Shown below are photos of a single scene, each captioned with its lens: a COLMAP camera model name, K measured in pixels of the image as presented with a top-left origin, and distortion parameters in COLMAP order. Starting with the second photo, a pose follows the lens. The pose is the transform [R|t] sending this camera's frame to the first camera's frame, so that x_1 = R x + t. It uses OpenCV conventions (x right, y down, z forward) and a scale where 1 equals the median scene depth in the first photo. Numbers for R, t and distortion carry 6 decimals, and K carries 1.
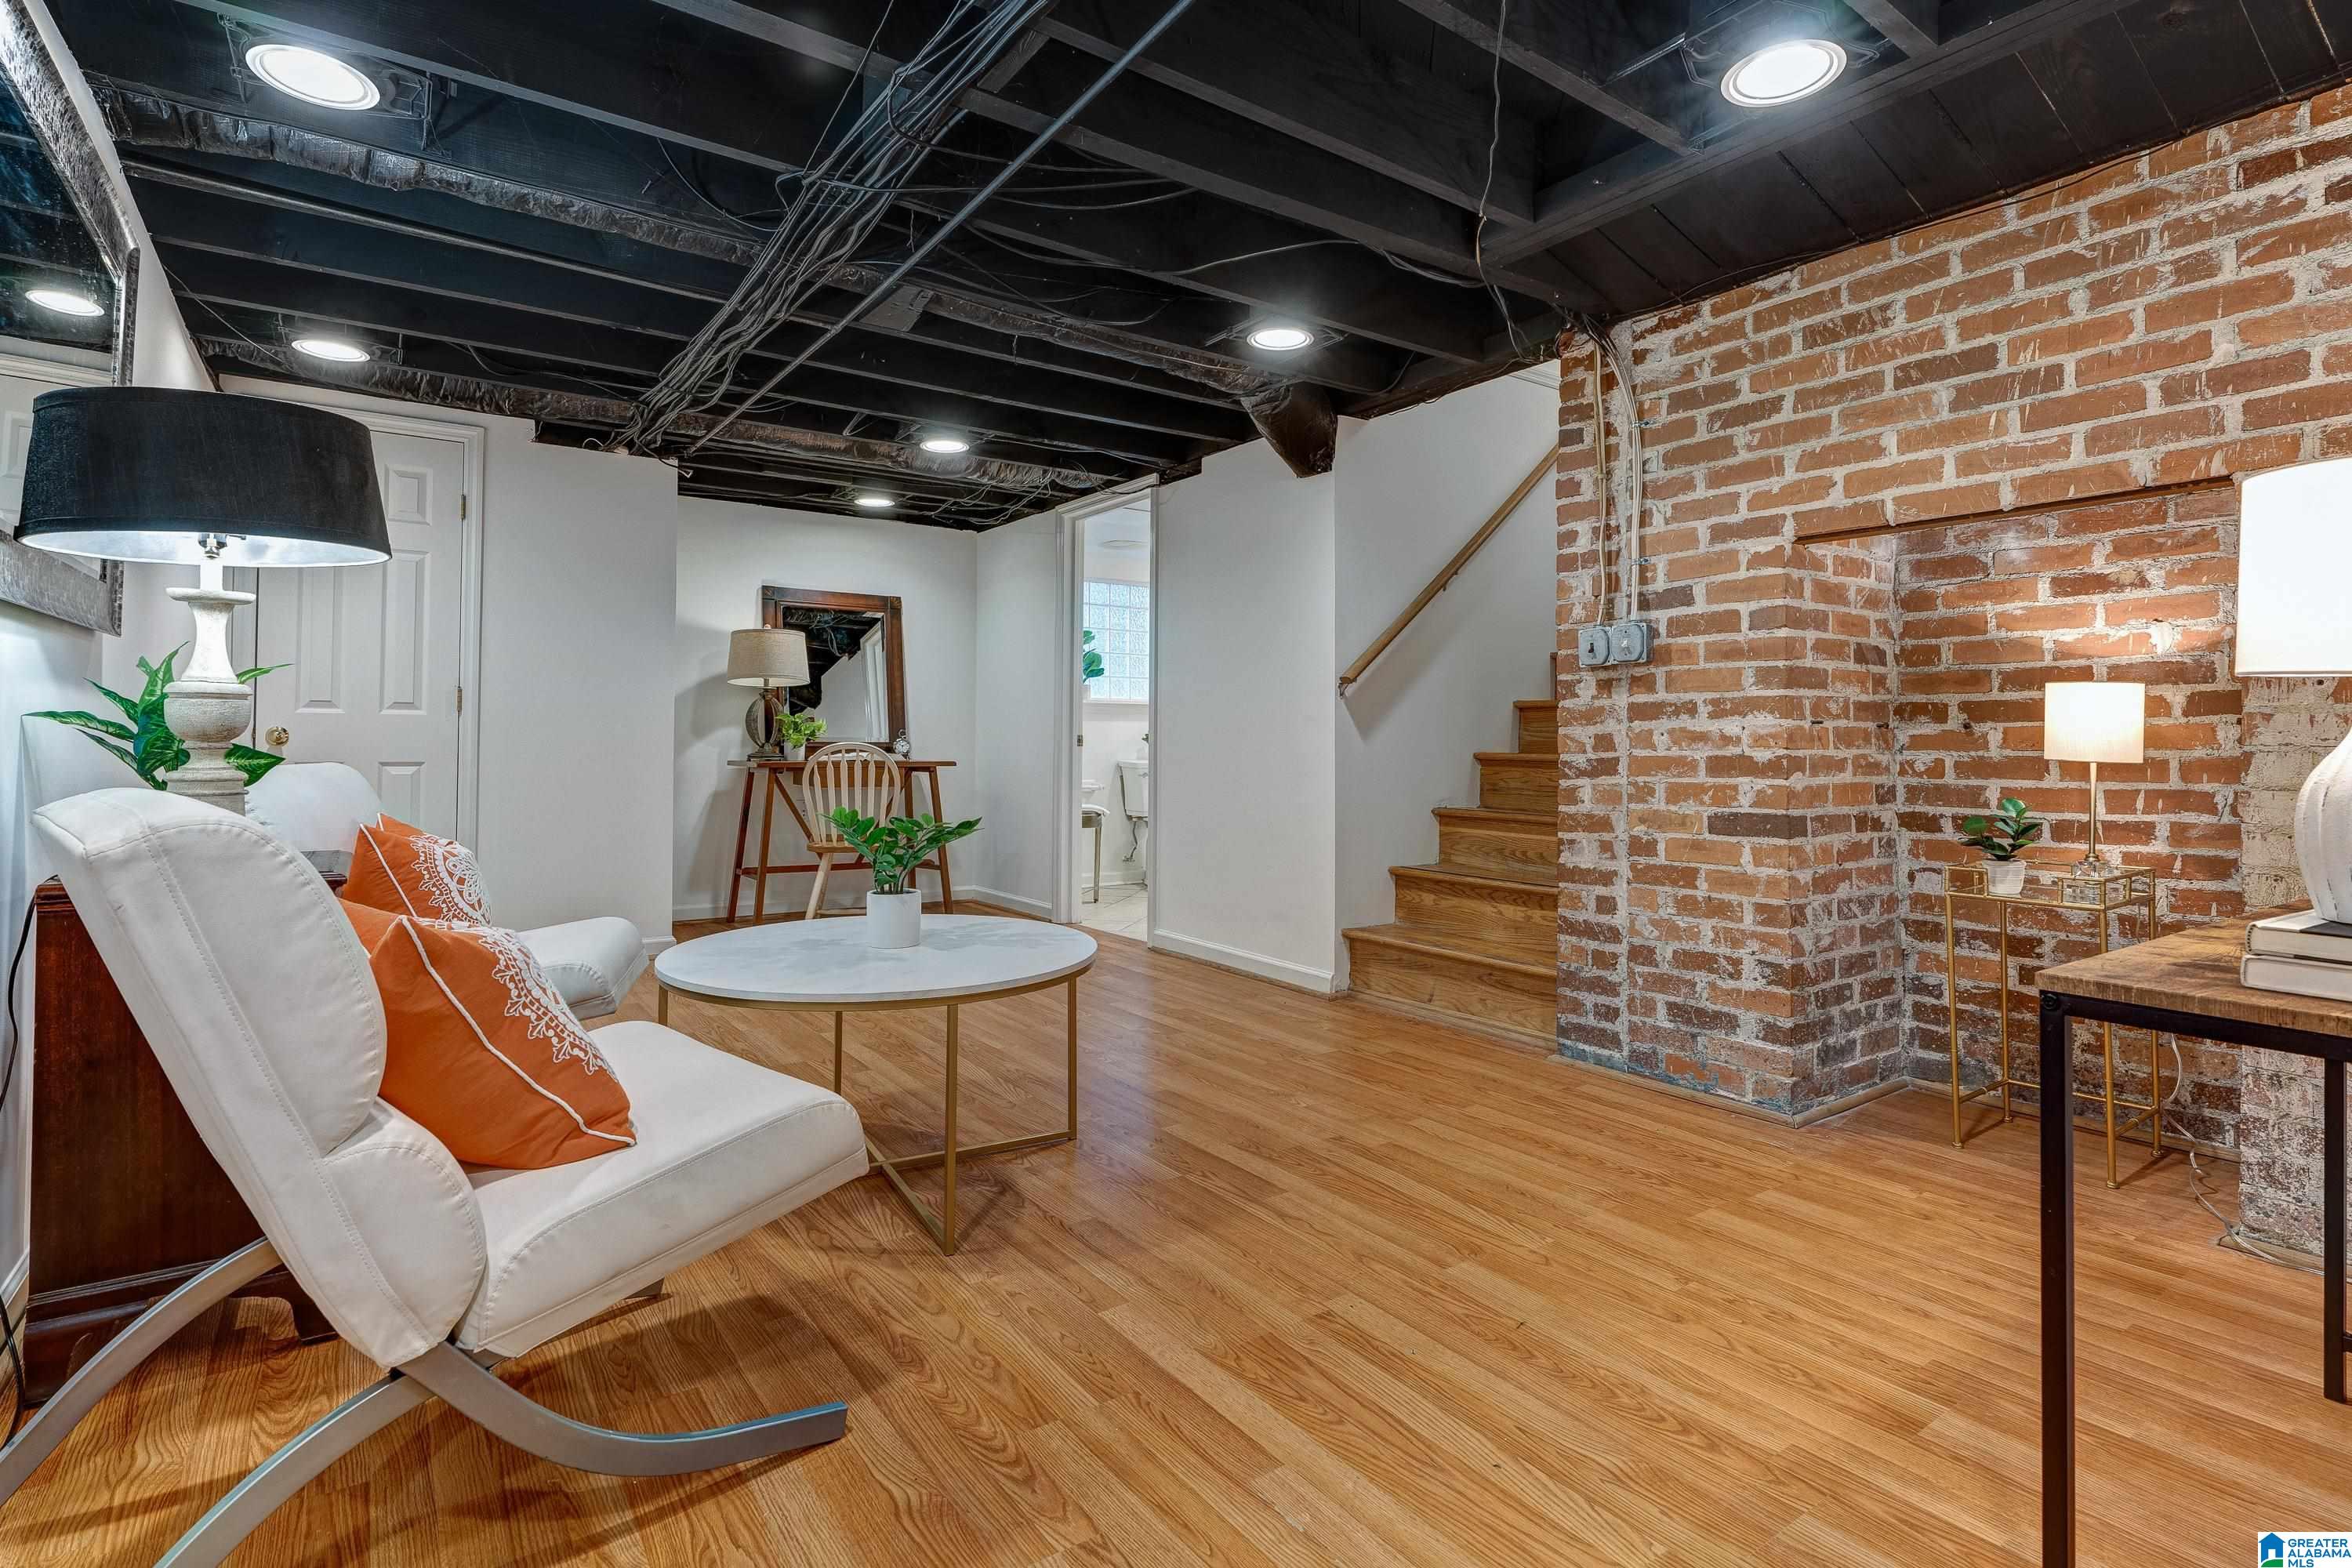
lens RADIAL K [[1152.7, 0, 1167.0], [0, 1152.7, 718.3], [0, 0, 1]] dist [0.000156, 0.000032]
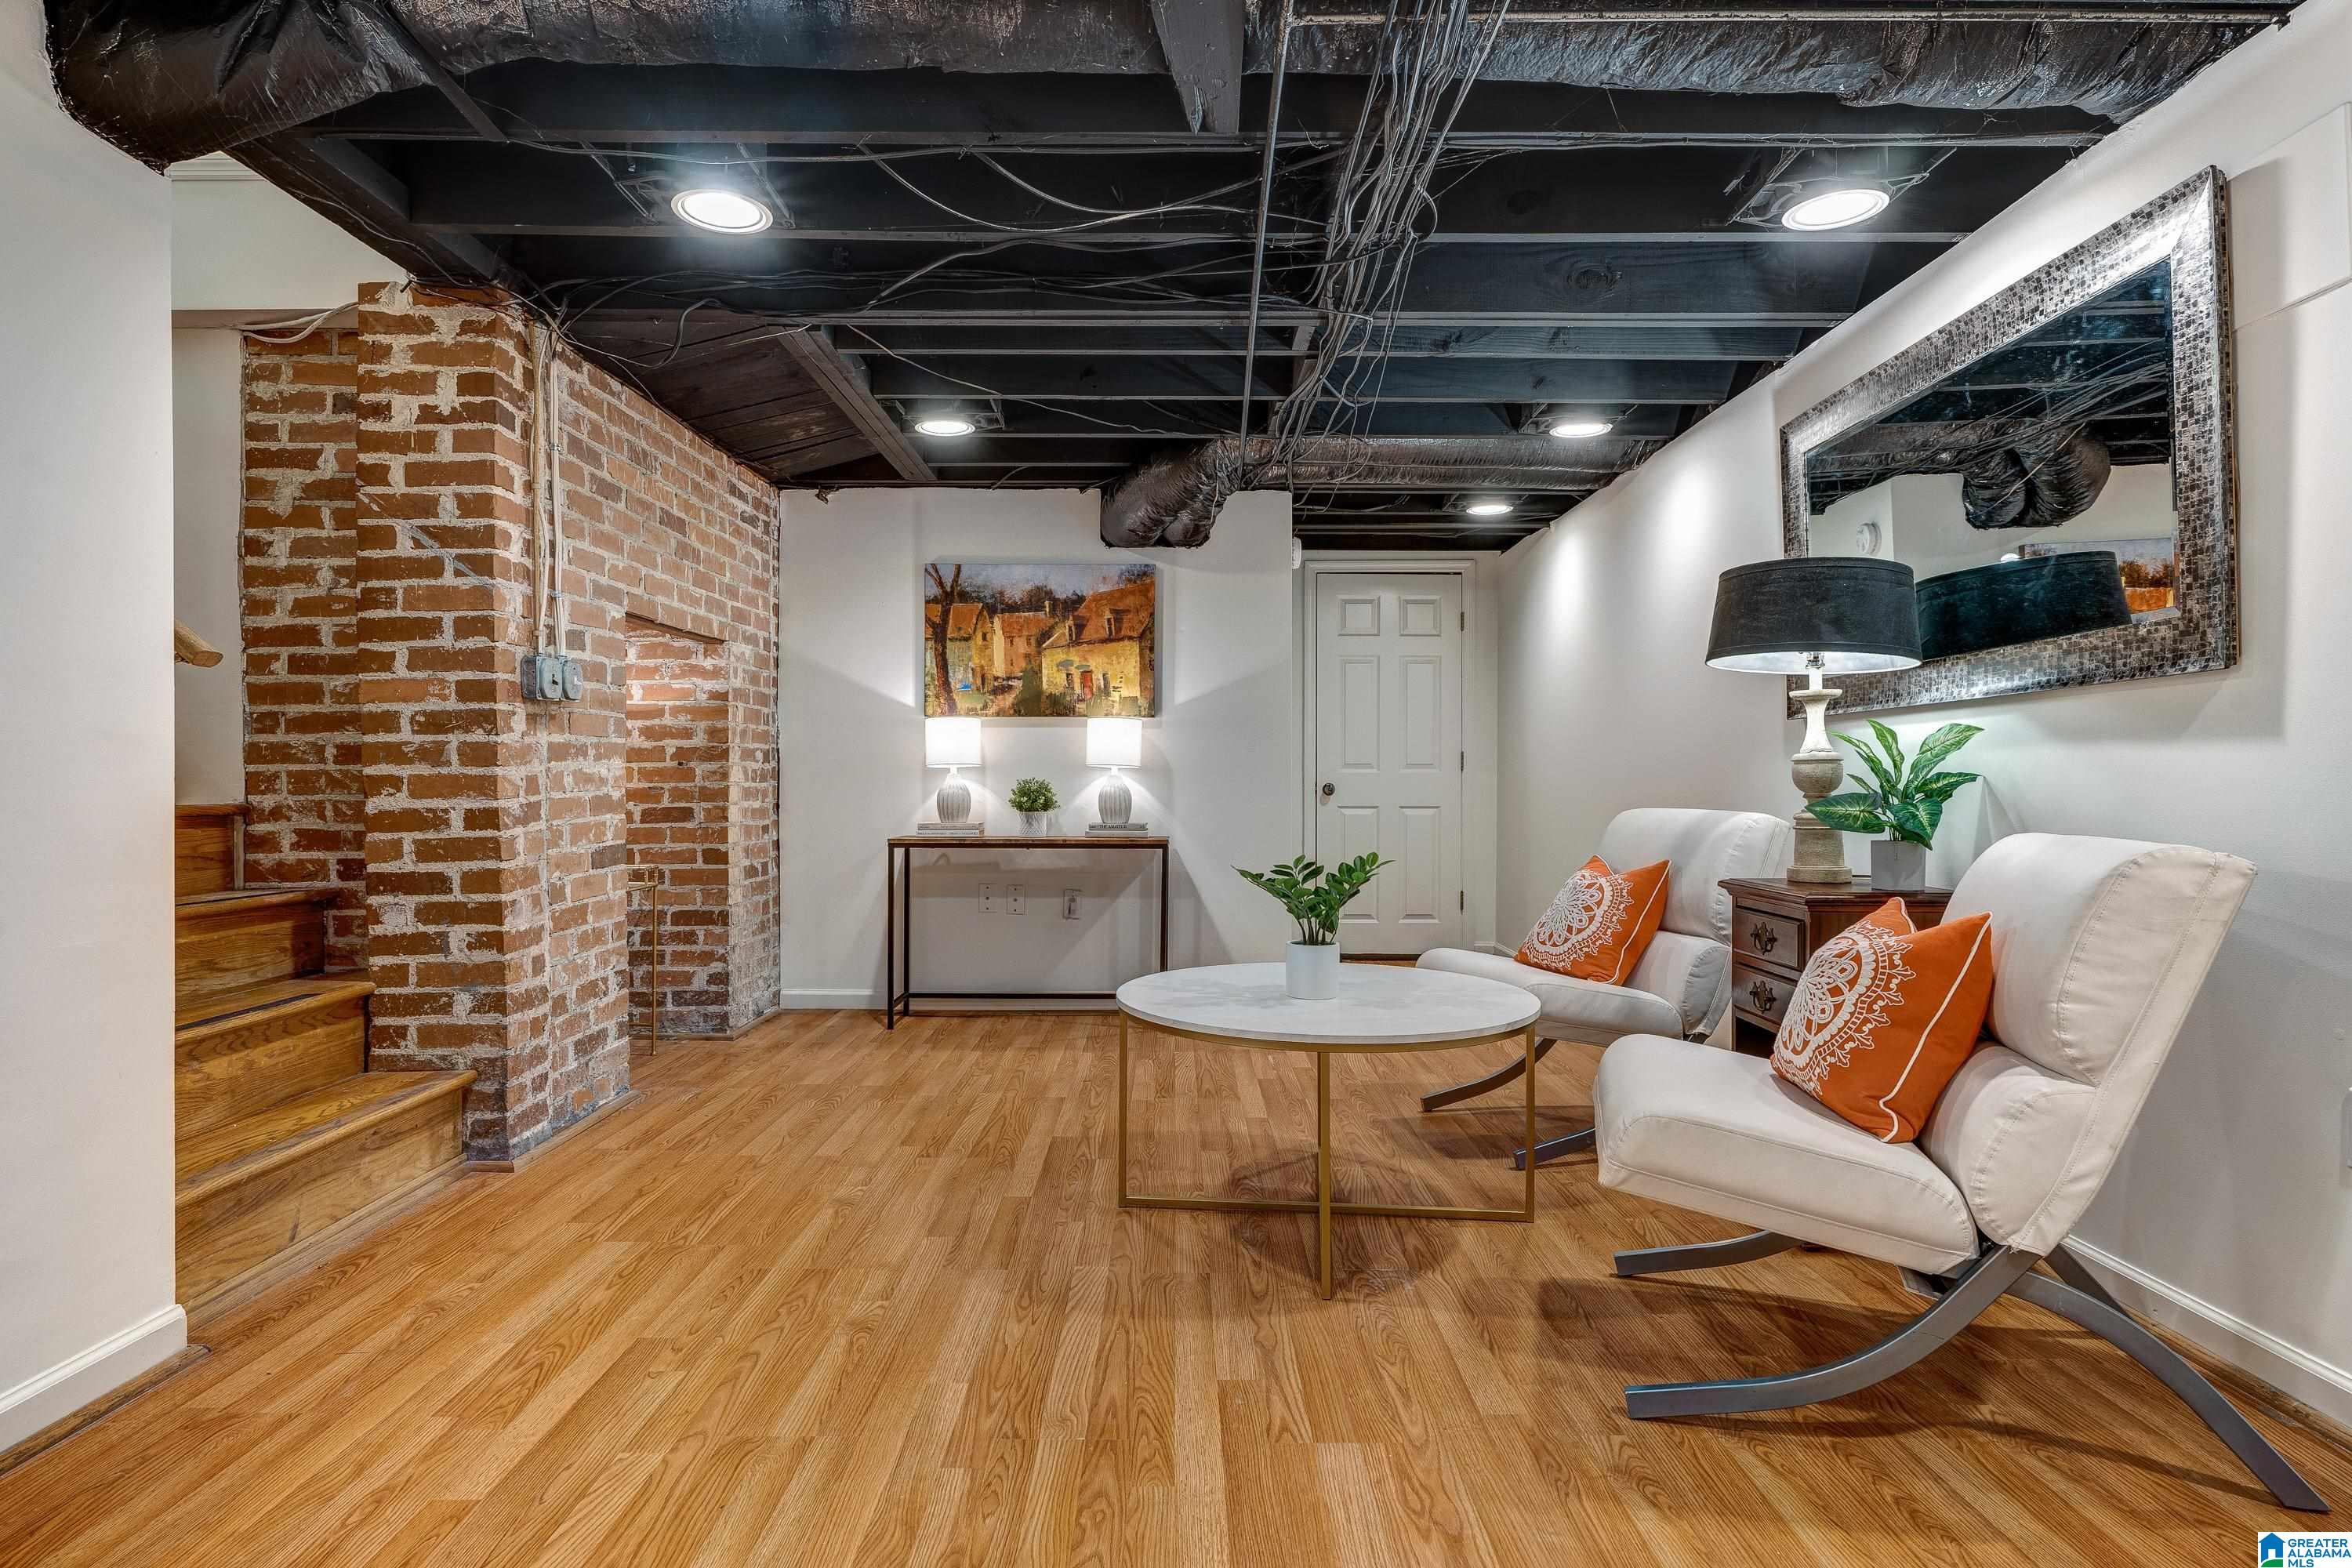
lens RADIAL K [[1278.1, 0, 1176.0], [0, 1278.1, 784.0], [0, 0, 1]] dist [-0.000291, 0.000172]
pose [[-0.825703, -0.009493, 0.564025, -0.624671], [-0.016726, 0.999831, -0.007659, 0.020946], [-0.563857, -0.015758, -0.825722, 1.629292]]
